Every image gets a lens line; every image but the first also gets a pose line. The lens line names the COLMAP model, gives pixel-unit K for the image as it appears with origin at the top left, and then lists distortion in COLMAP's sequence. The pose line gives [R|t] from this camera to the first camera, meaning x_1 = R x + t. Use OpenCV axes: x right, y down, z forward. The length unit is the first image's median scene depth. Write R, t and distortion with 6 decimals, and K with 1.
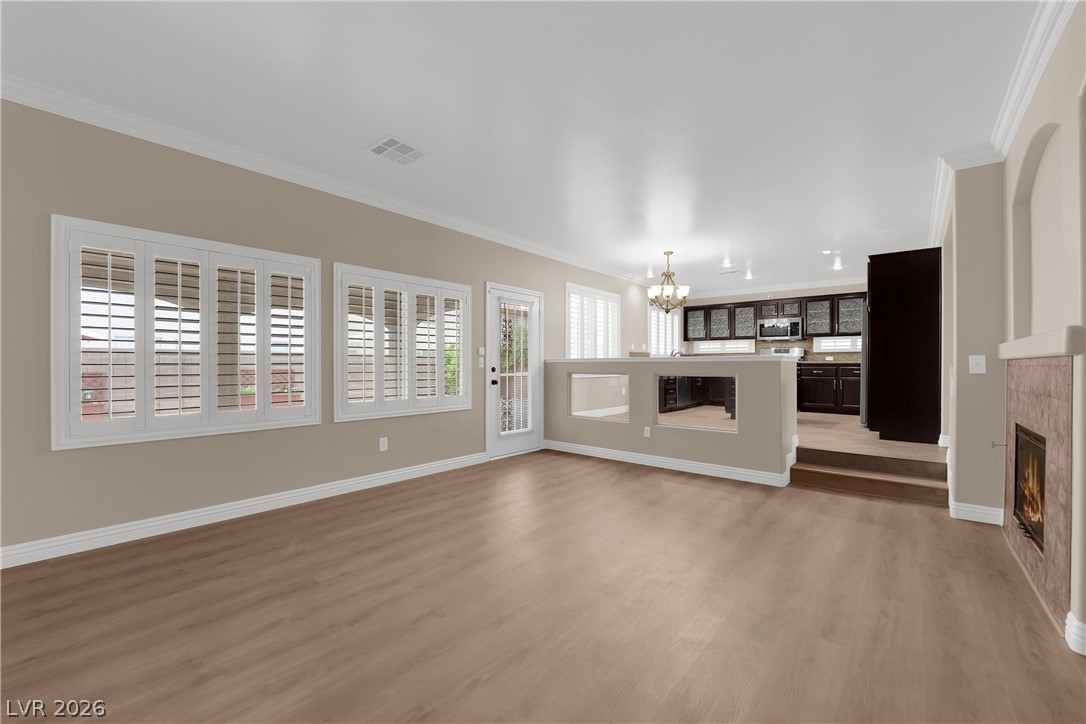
lens RADIAL K [[437.5, 0, 534.6], [0, 437.5, 364.3], [0, 0, 1]] dist [-0.012289, -0.002339]
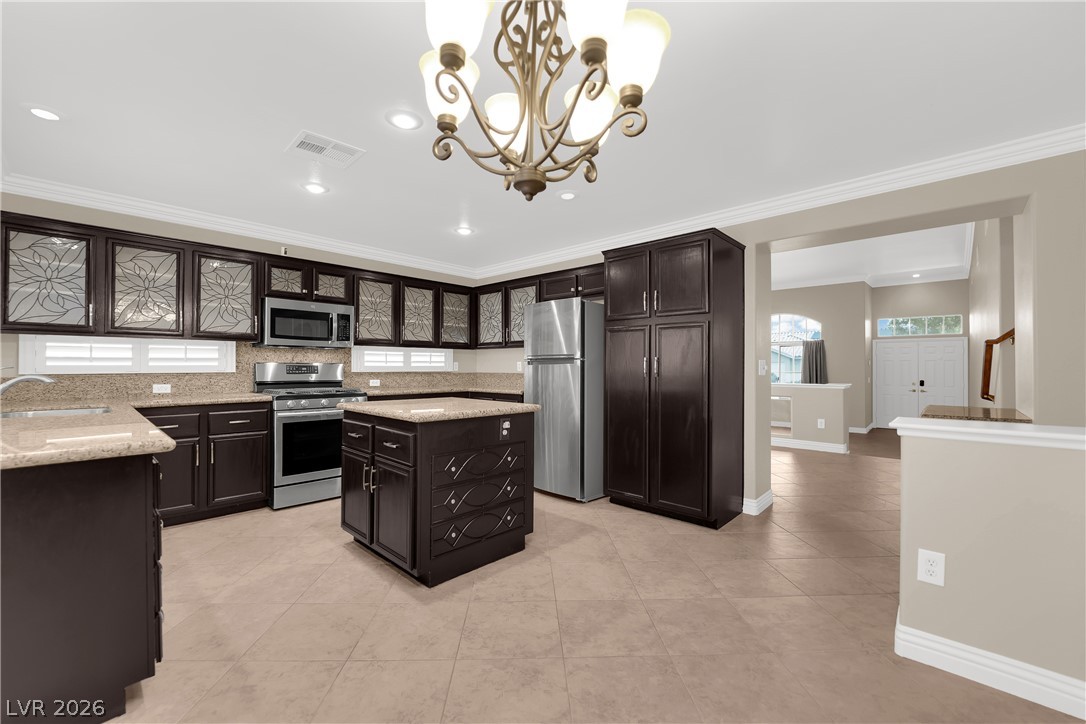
lens RADIAL K [[437.5, 0, 539.2], [0, 437.5, 364.2], [0, 0, 1]] dist [-0.012289, -0.002339]
pose [[0.040110, 0.000111, 0.999195, 0.099113], [-0.002054, 0.999998, -0.000029, -0.038167], [-0.999193, -0.002051, 0.040110, 0.738141]]
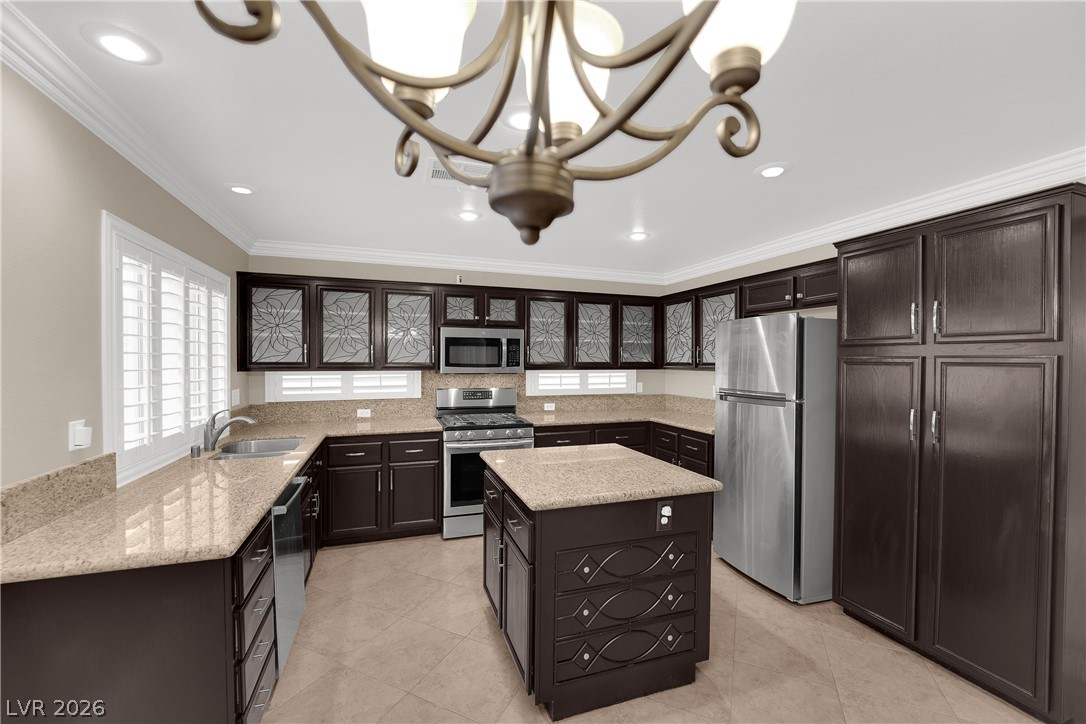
lens RADIAL K [[437.5, 0, 538.5], [0, 437.5, 363.2], [0, 0, 1]] dist [-0.012289, -0.002339]
pose [[0.493956, -0.008728, 0.869443, 0.184506], [-0.001406, 0.999940, 0.010837, -0.073237], [-0.869486, -0.006576, 0.493914, 0.720844]]
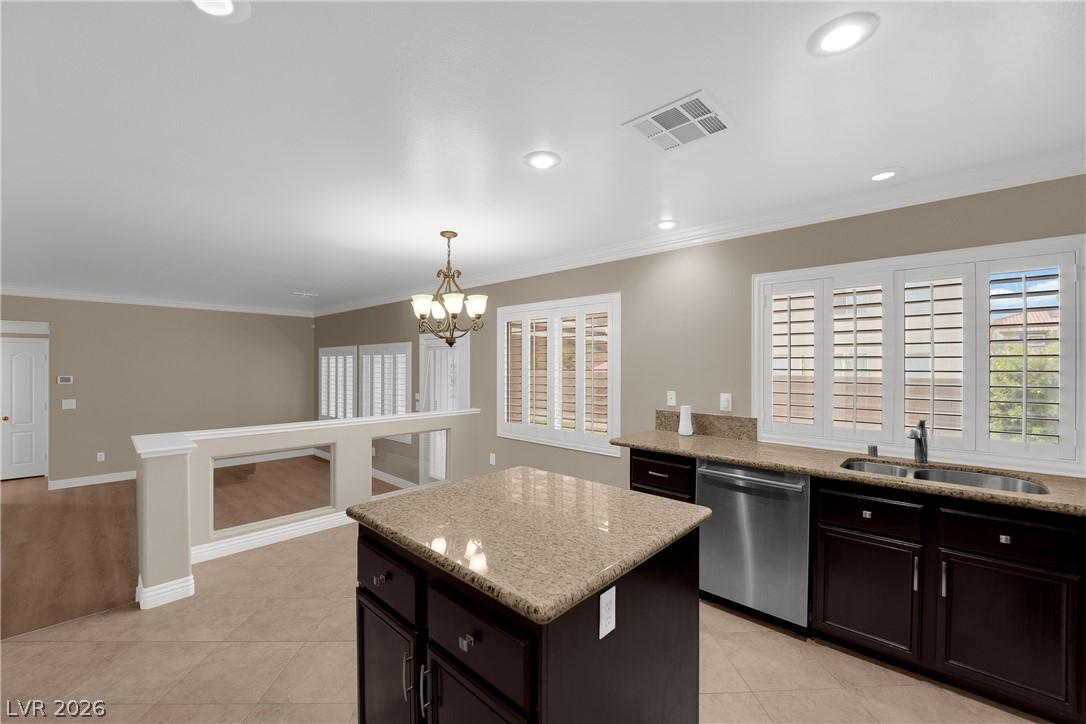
lens RADIAL K [[437.5, 0, 538.1], [0, 437.5, 362.9], [0, 0, 1]] dist [-0.012289, -0.002339]
pose [[-0.037866, -0.006665, -0.999261, 0.626593], [-0.001931, 0.999976, -0.006597, -0.069050], [0.999281, 0.001680, -0.037878, 0.841661]]
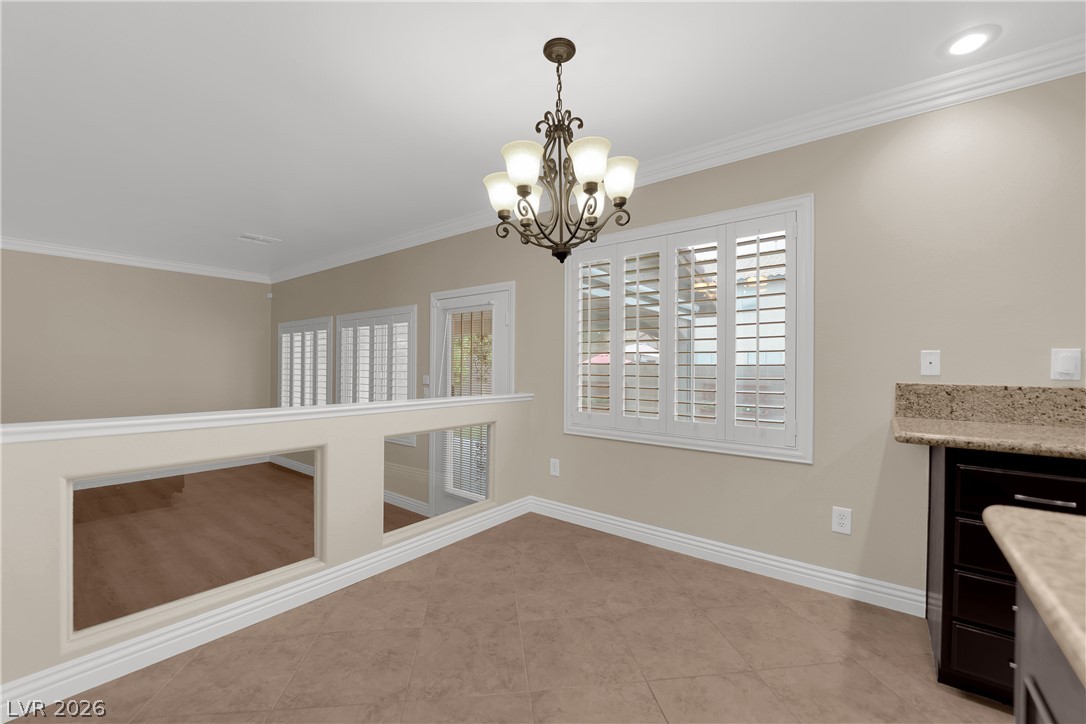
lens RADIAL K [[437.5, 0, 538.5], [0, 437.5, 363.3], [0, 0, 1]] dist [-0.012289, -0.002339]
pose [[0.050186, -0.006496, -0.998719, 0.439153], [-0.005873, 0.999960, -0.006800, -0.035518], [0.998723, 0.006207, 0.050146, 0.723849]]
